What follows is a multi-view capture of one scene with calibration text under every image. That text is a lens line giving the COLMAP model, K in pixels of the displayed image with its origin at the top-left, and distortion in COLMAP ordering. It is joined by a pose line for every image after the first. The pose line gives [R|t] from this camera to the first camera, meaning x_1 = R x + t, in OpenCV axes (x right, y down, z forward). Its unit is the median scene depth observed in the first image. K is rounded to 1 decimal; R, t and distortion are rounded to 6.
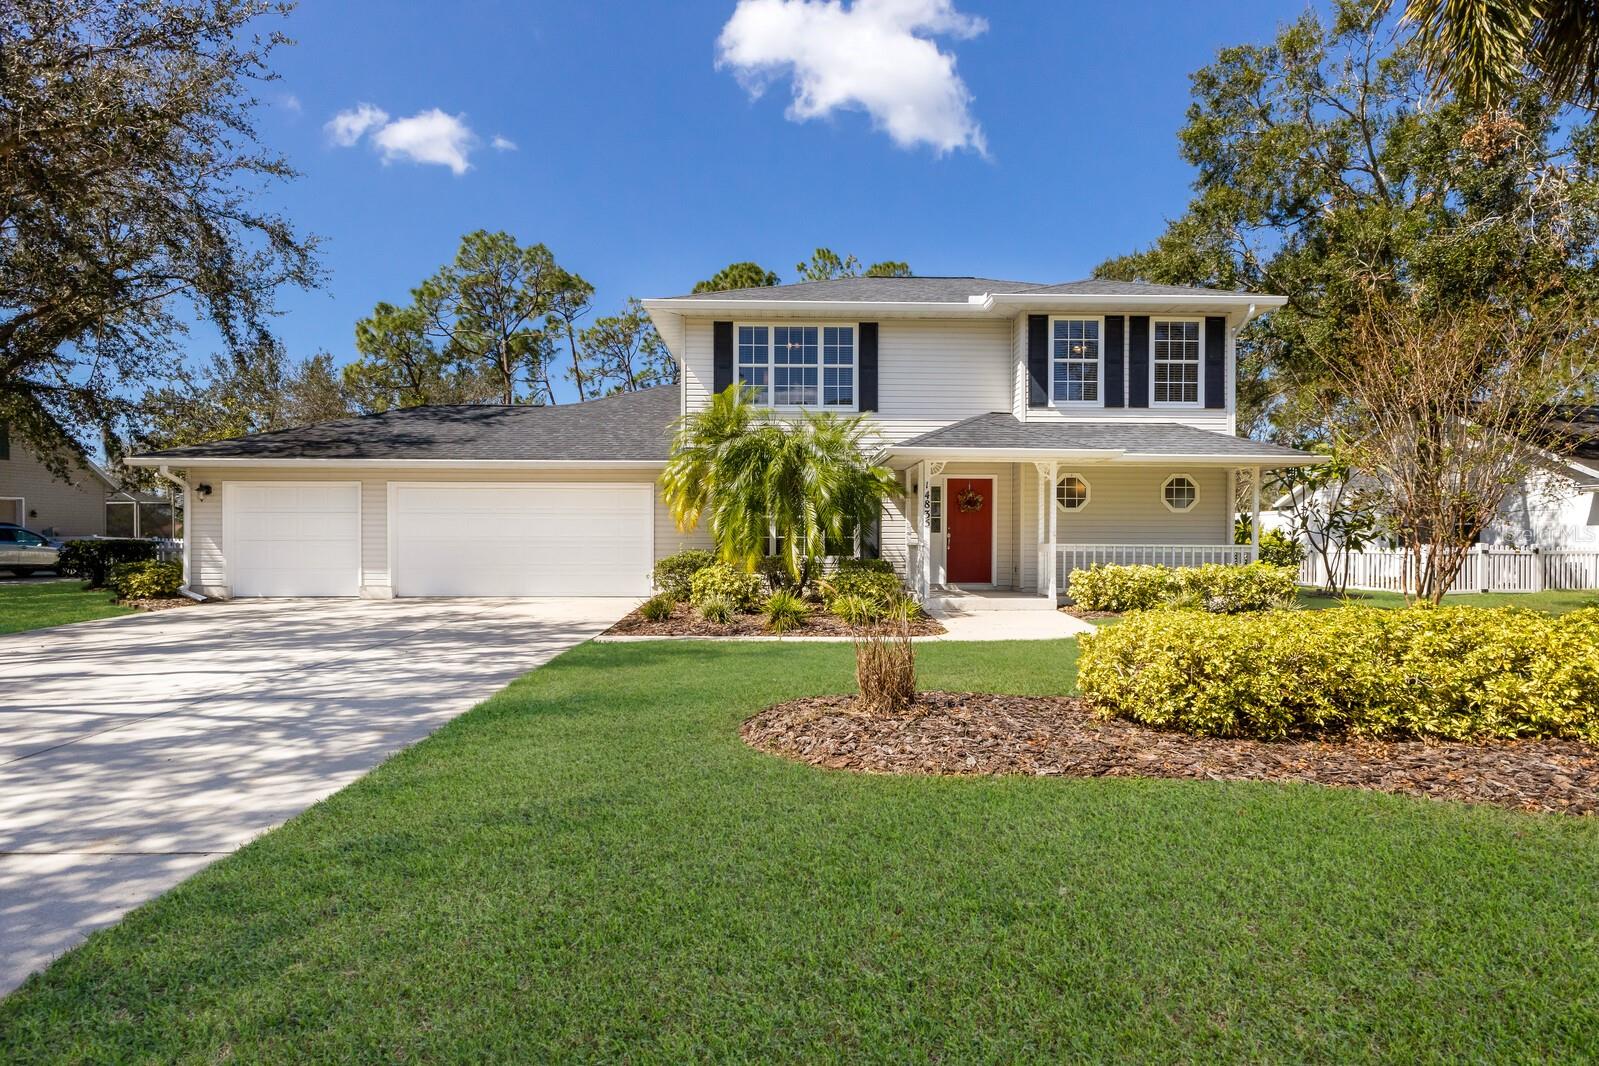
lens RADIAL K [[840.5, 0, 802.6], [0, 840.5, 529.9], [0, 0, 1]] dist [-0.001280, 0.000230]
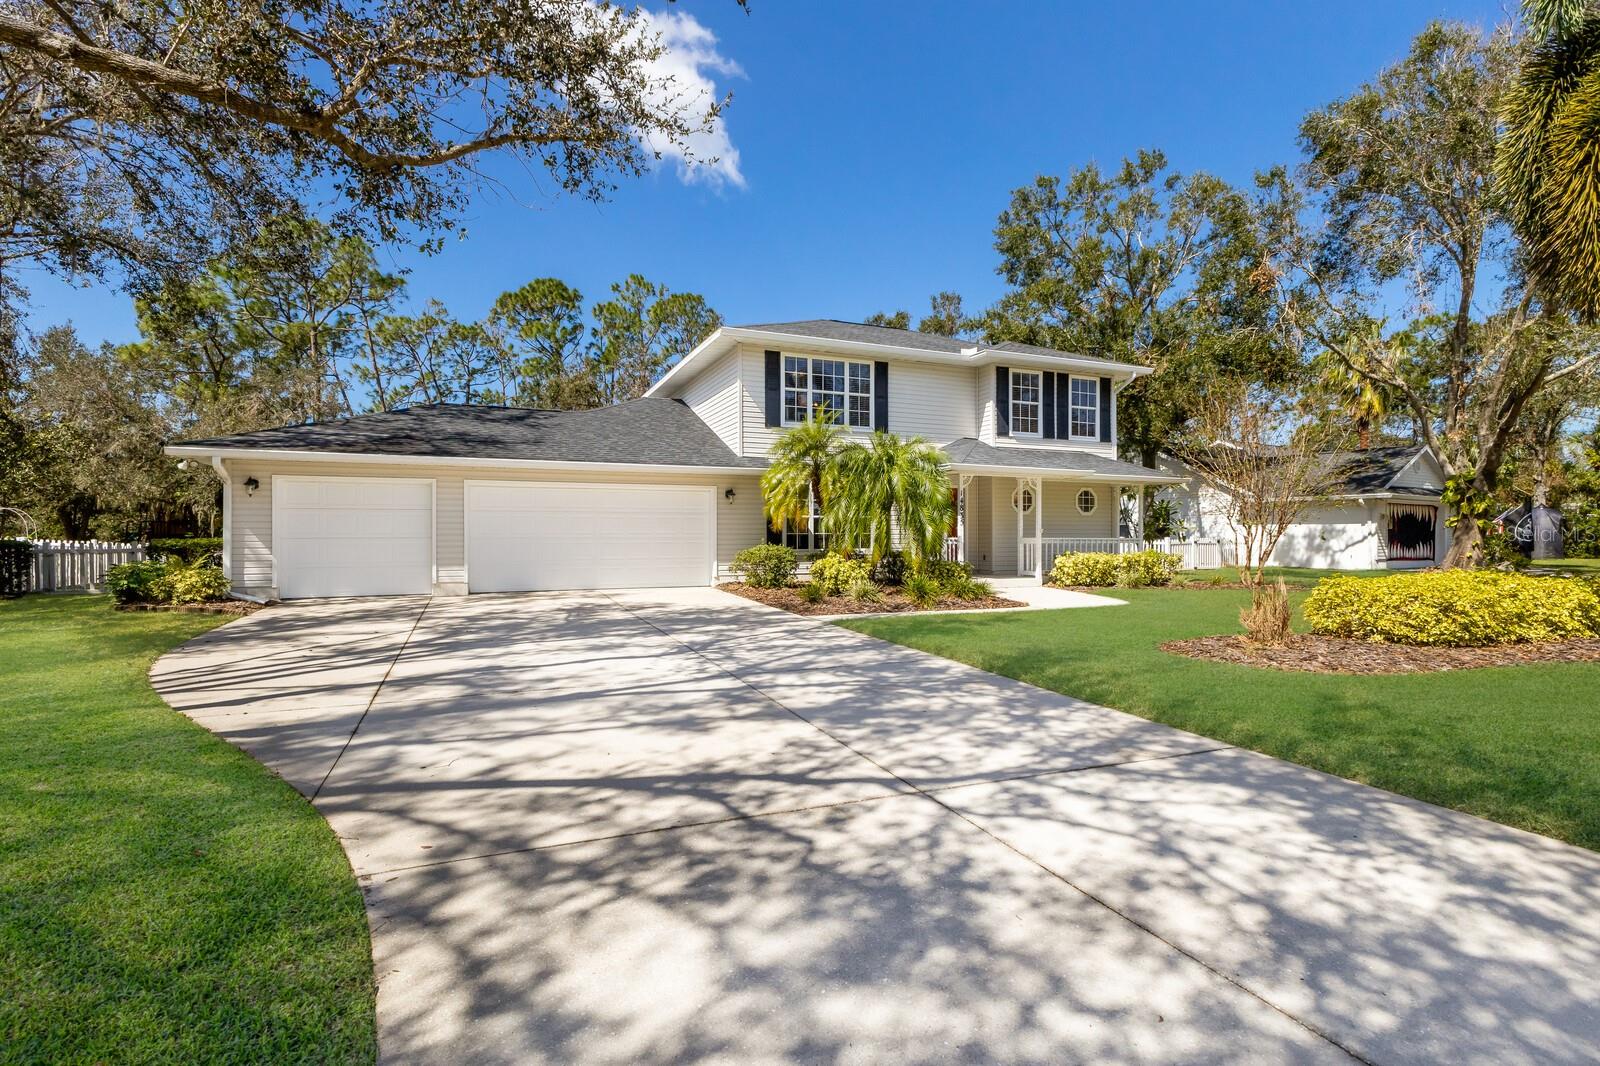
lens RADIAL K [[741.6, 0, 797.0], [0, 741.6, 531.0], [0, 0, 1]] dist [0.002459, -0.002715]
pose [[0.933746, -0.001129, 0.357936, -0.445693], [-0.000146, 0.999994, 0.003536, 0.001167], [-0.357937, -0.003354, 0.933740, 0.014983]]
